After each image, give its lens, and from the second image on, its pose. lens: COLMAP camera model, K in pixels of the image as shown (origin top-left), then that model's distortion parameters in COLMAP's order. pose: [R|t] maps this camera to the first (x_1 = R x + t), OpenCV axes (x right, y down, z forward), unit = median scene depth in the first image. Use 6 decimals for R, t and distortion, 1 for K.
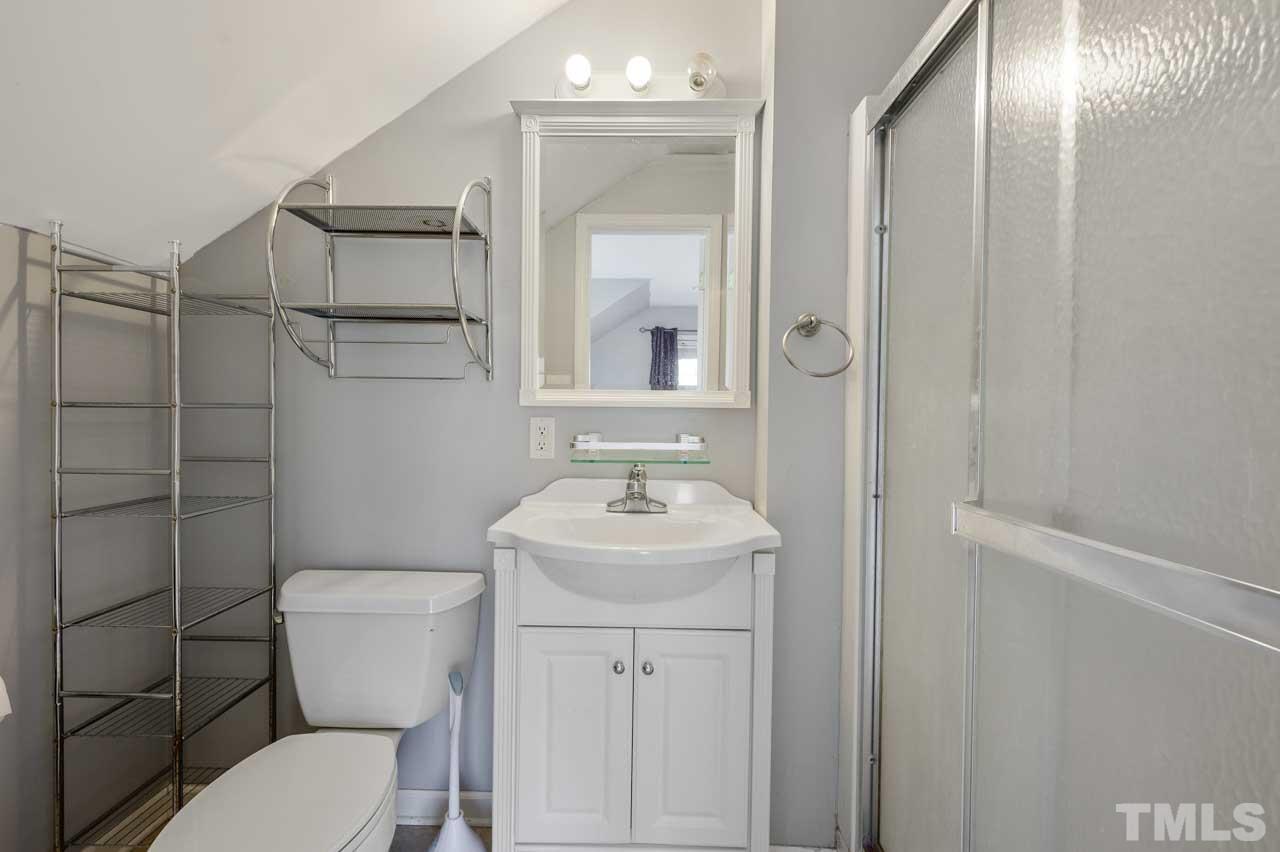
lens RADIAL K [[570.6, 0, 640.0], [0, 570.6, 426.0], [0, 0, 1]] dist [0.000351, 0.000638]
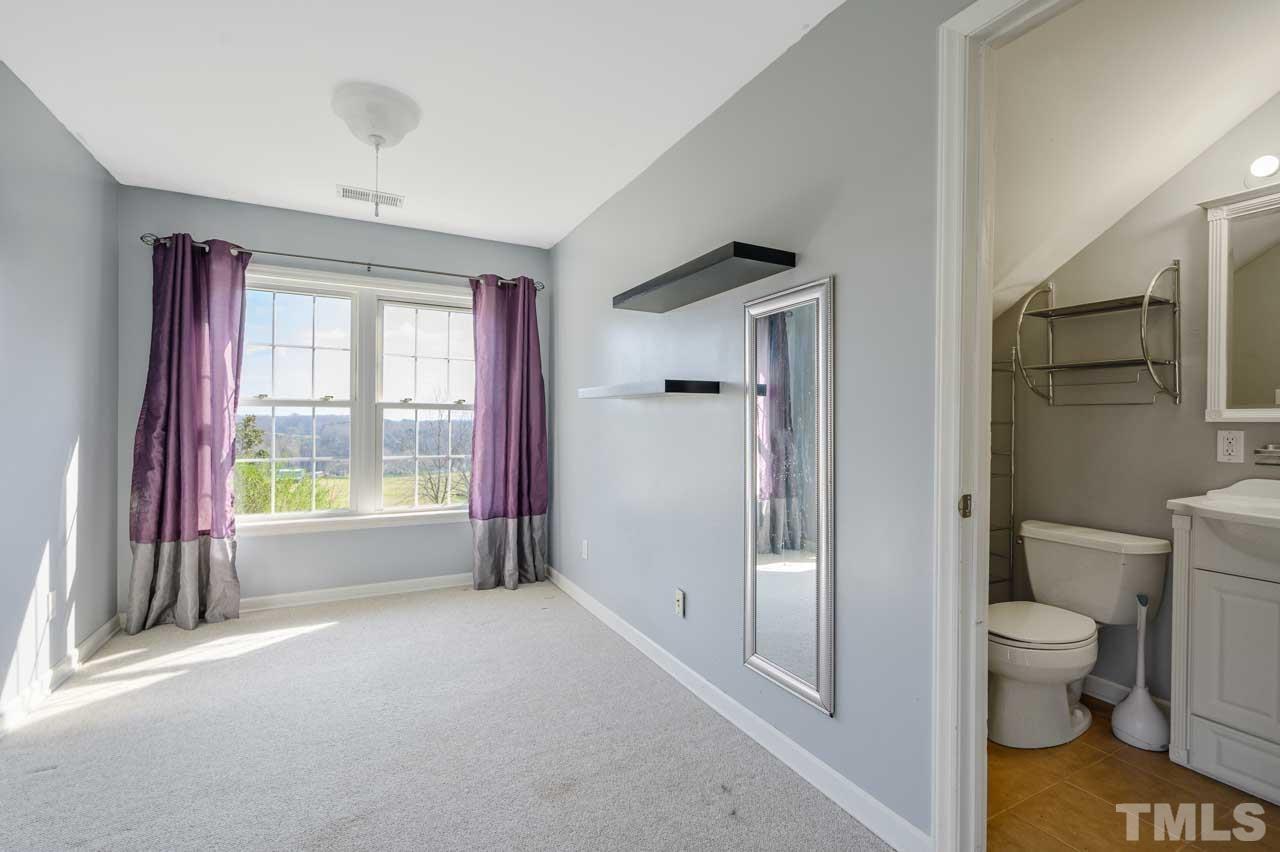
lens RADIAL K [[570.6, 0, 640.0], [0, 570.6, 426.0], [0, 0, 1]] dist [0.000351, 0.000638]
pose [[0.484226, -0.002140, -0.874940, 0.330385], [-0.020769, 0.999687, -0.013939, 0.021749], [0.874696, 0.024922, 0.484030, -0.841790]]
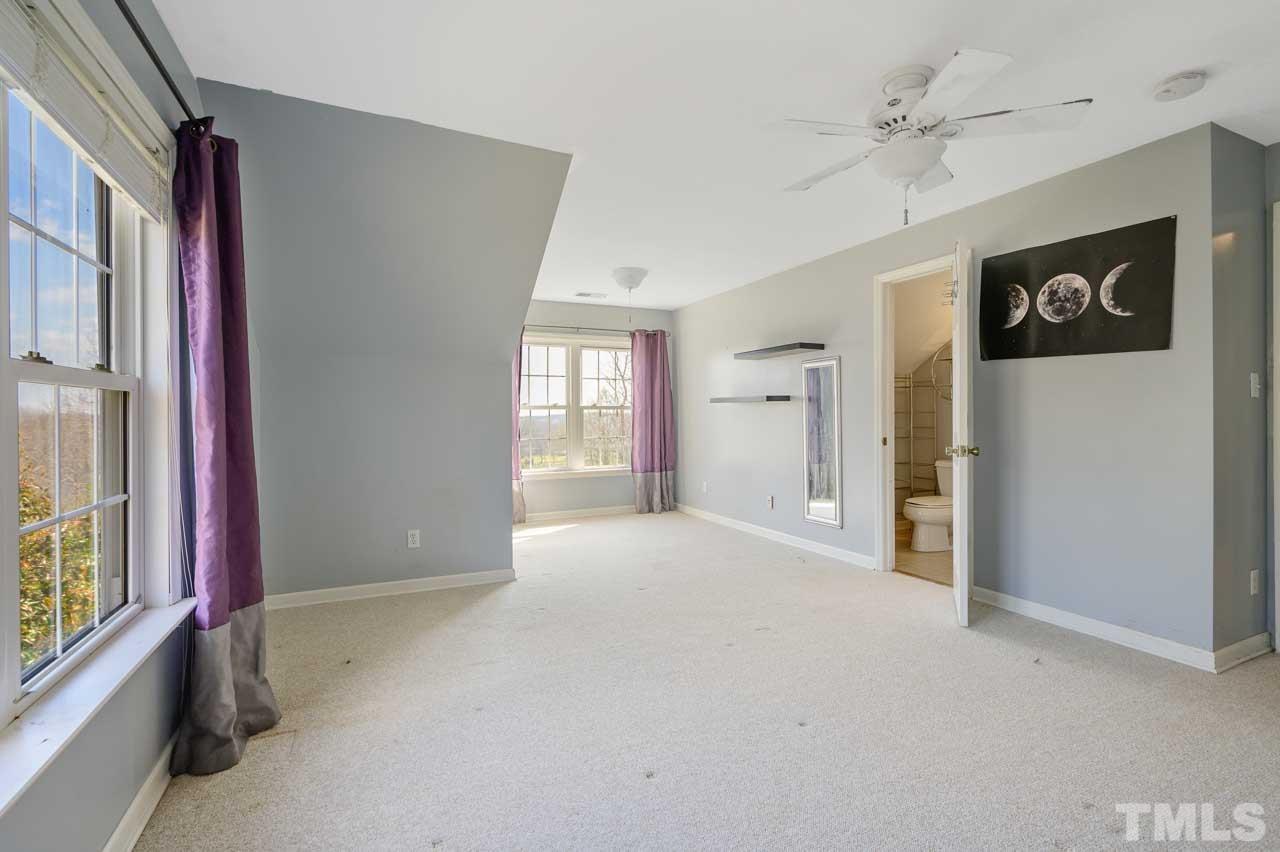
lens RADIAL K [[570.6, 0, 640.0], [0, 570.6, 426.0], [0, 0, 1]] dist [0.000351, 0.000638]
pose [[0.443923, 0.000619, -0.896065, 1.642088], [-0.006180, 0.999978, -0.002371, 0.067058], [0.896043, 0.006590, 0.443917, -2.128276]]
